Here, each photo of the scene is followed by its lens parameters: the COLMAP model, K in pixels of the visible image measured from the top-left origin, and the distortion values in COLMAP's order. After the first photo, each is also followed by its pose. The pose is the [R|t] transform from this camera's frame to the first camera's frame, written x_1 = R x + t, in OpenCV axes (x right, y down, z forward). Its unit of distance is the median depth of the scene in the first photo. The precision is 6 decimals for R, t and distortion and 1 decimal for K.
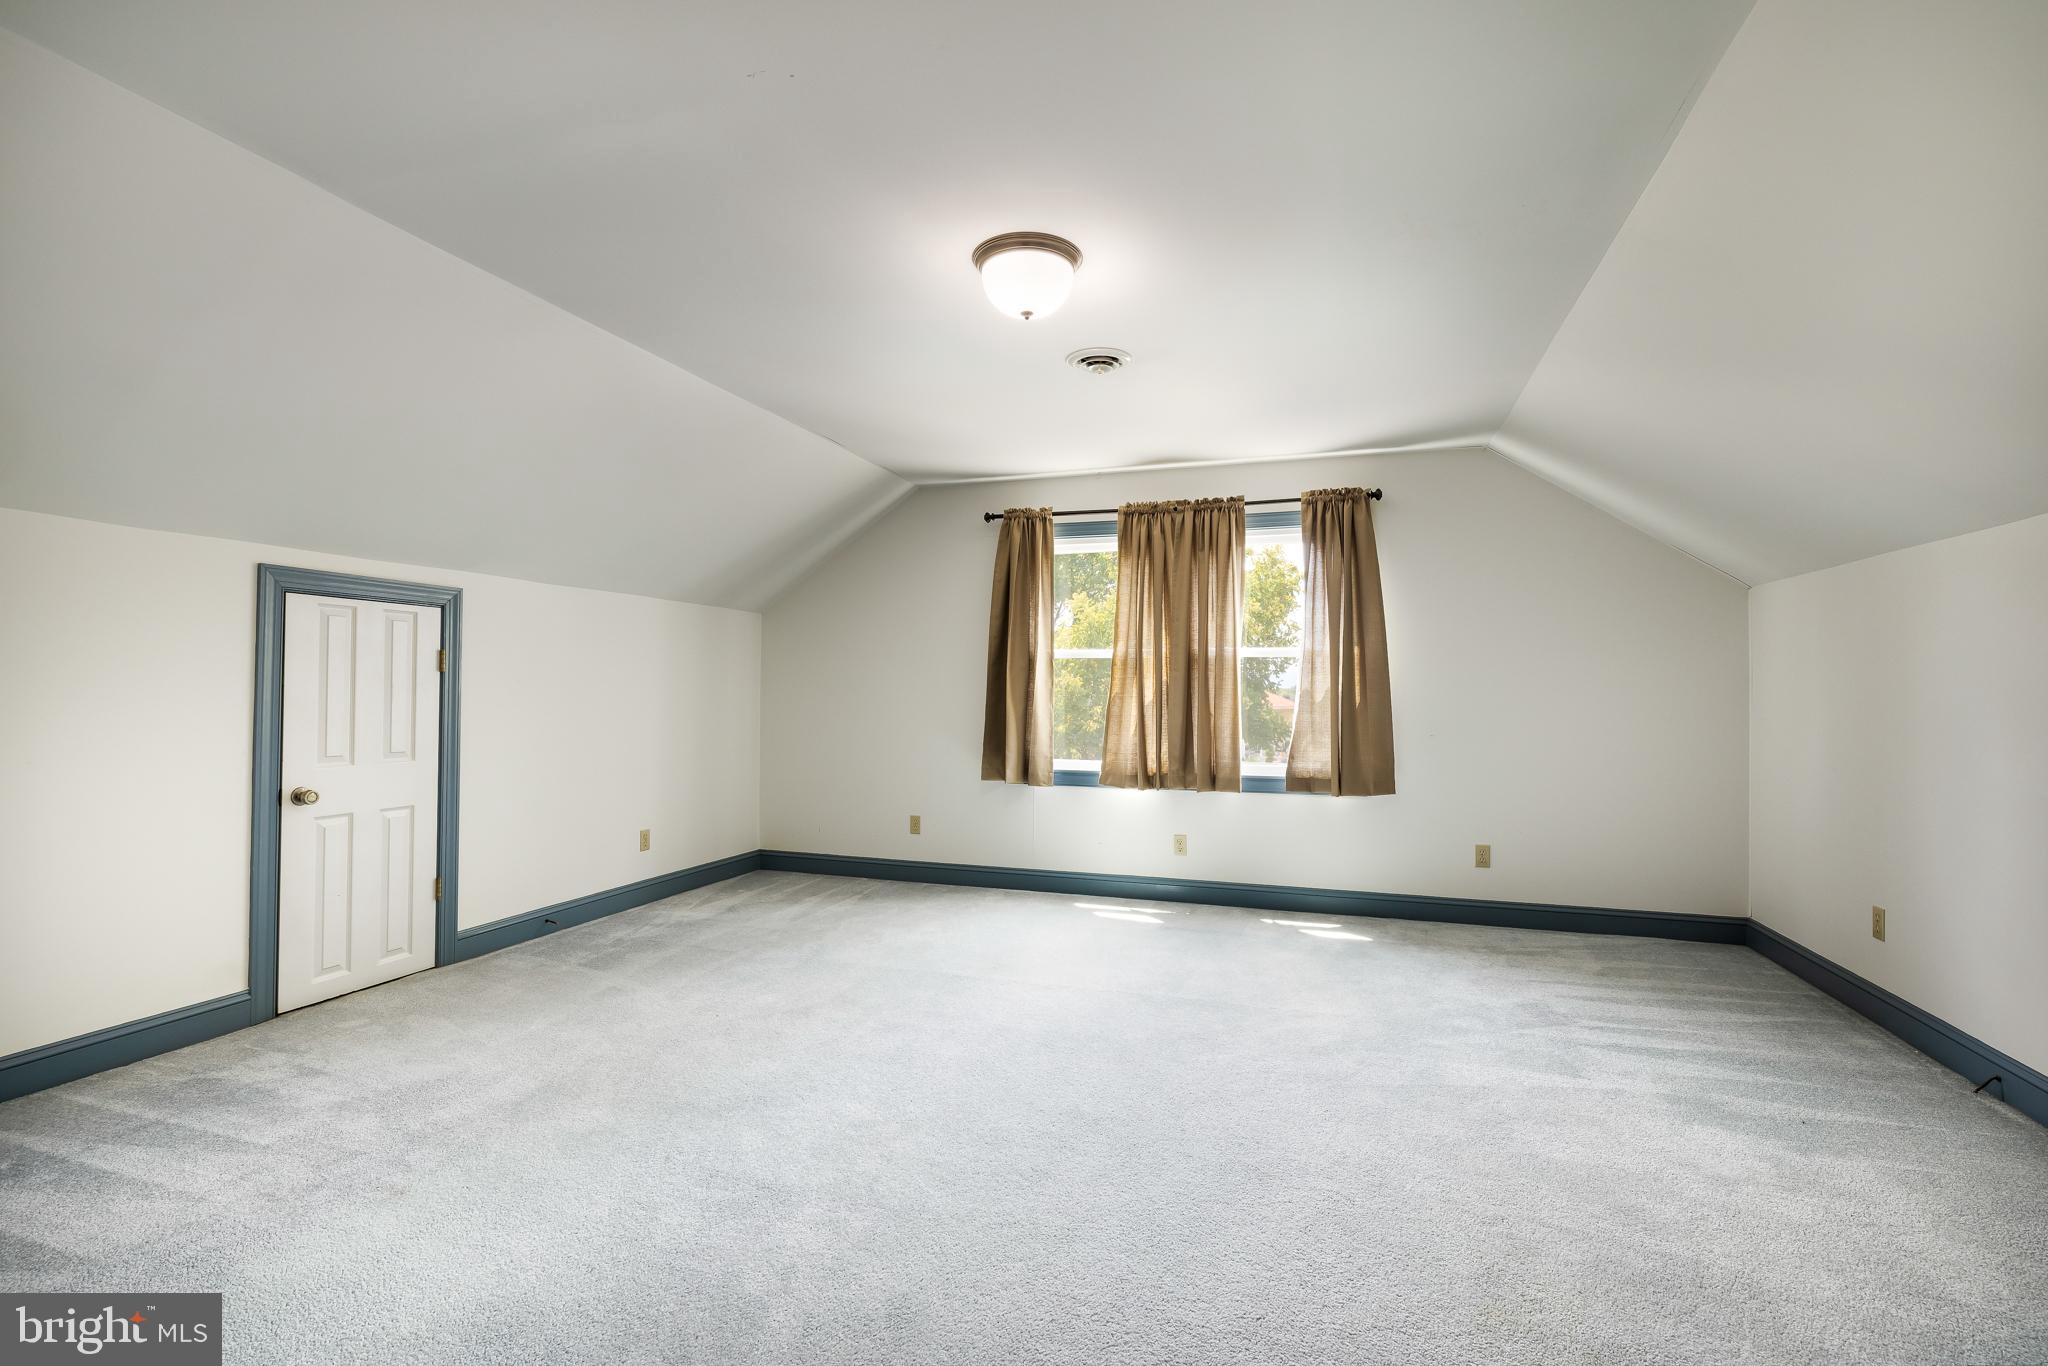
lens RADIAL K [[912.3, 0, 1023.9], [0, 912.3, 685.8], [0, 0, 1]] dist [0.003212, 0.000329]
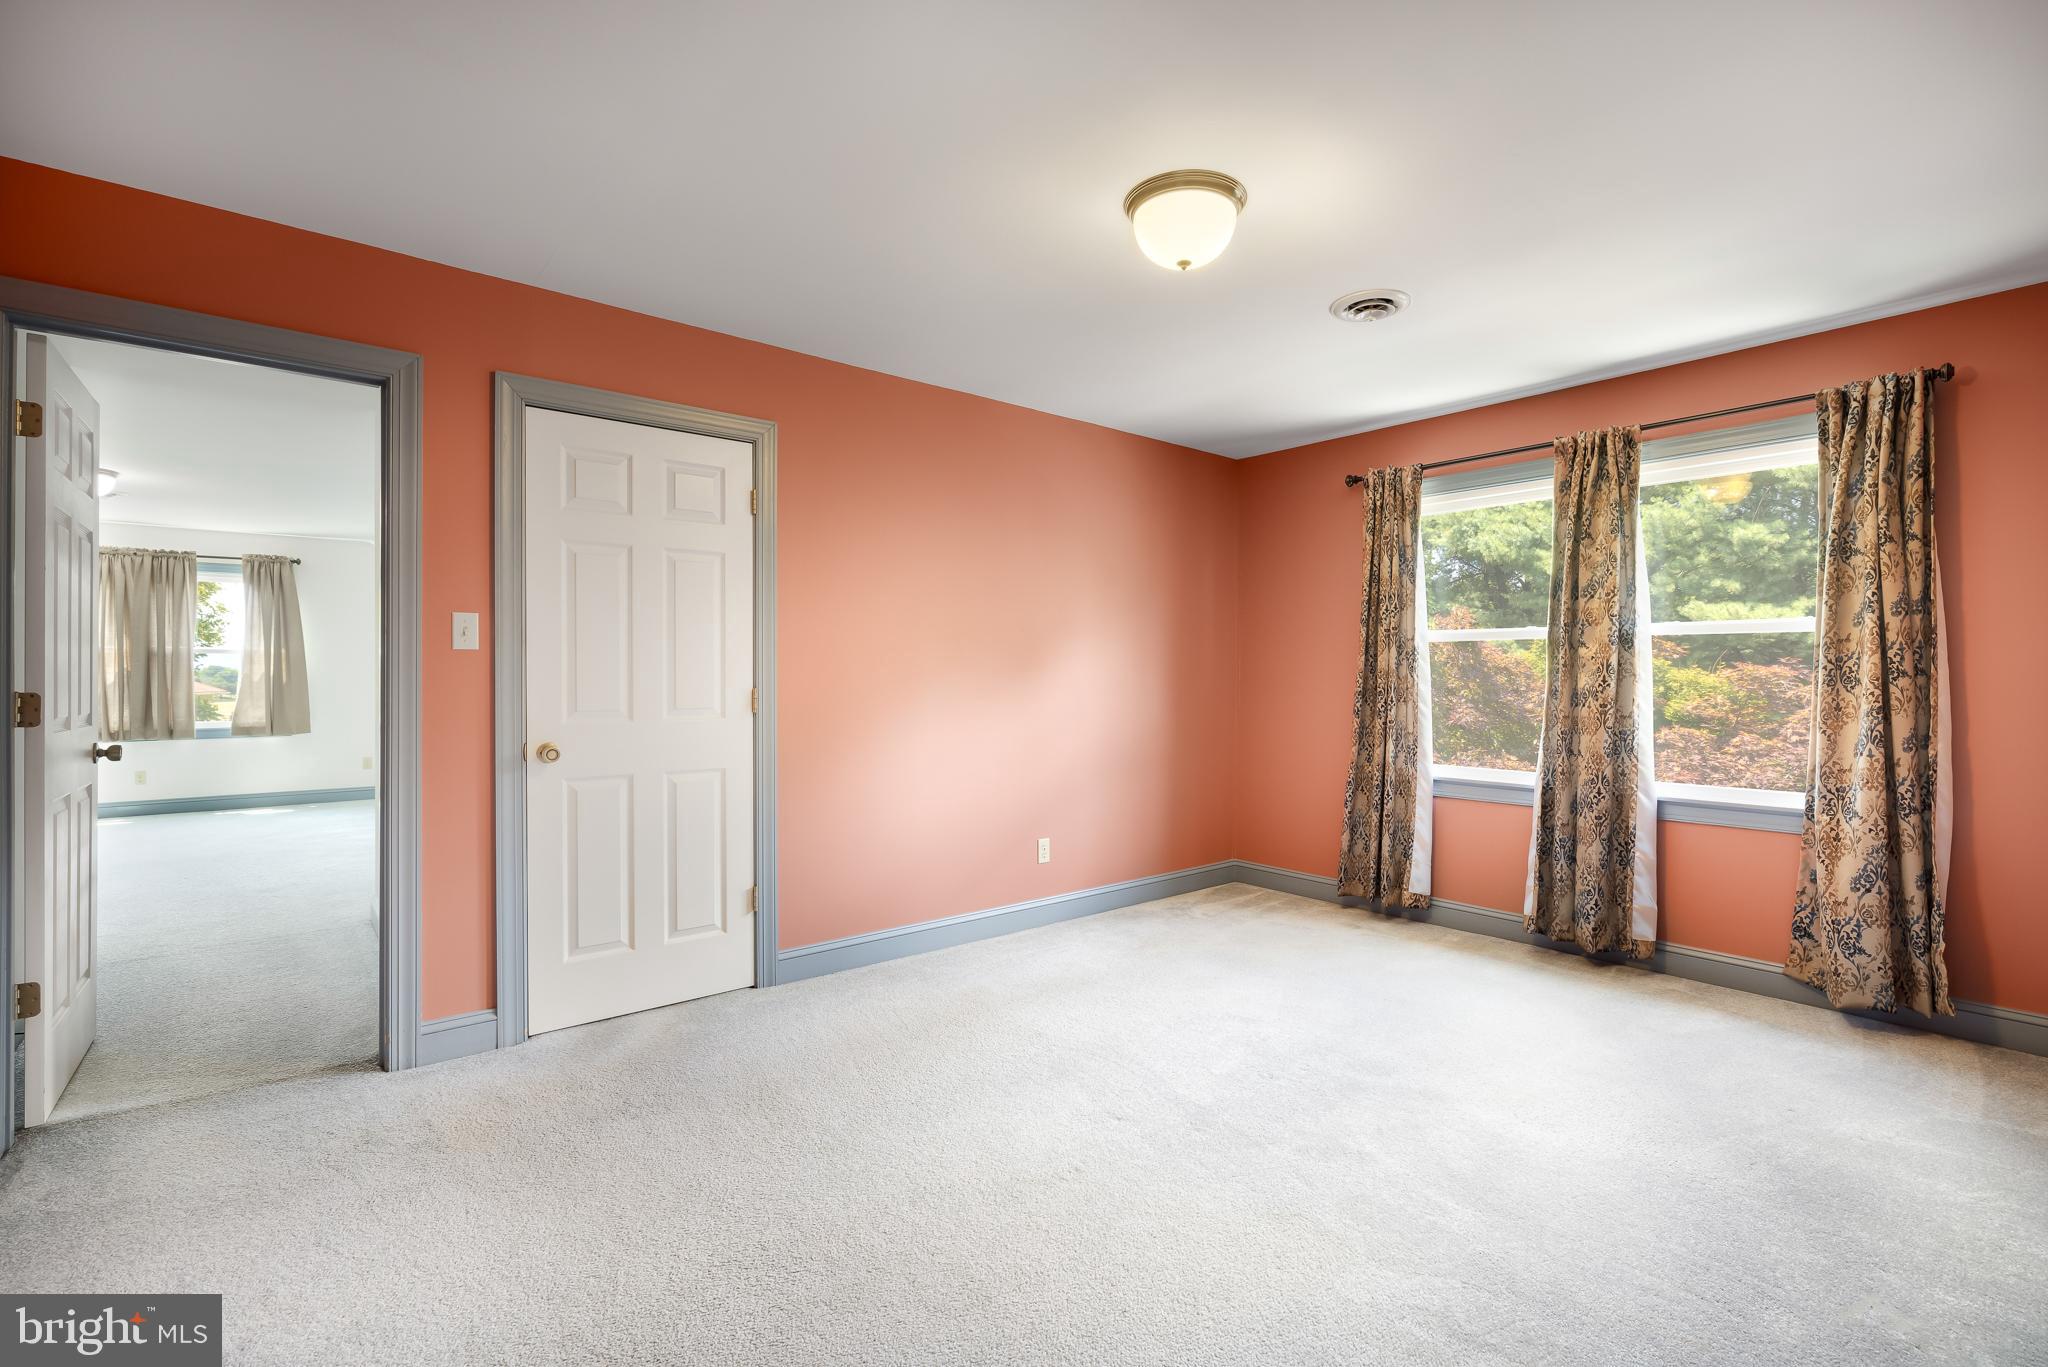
lens RADIAL K [[912.3, 0, 1033.8], [0, 912.3, 680.9], [0, 0, 1]] dist [0.003212, 0.000329]
pose [[0.523242, -0.008415, 0.852143, -0.341695], [-0.000479, 0.999948, 0.010169, -0.000639], [-0.852184, -0.005729, 0.523211, -1.036087]]
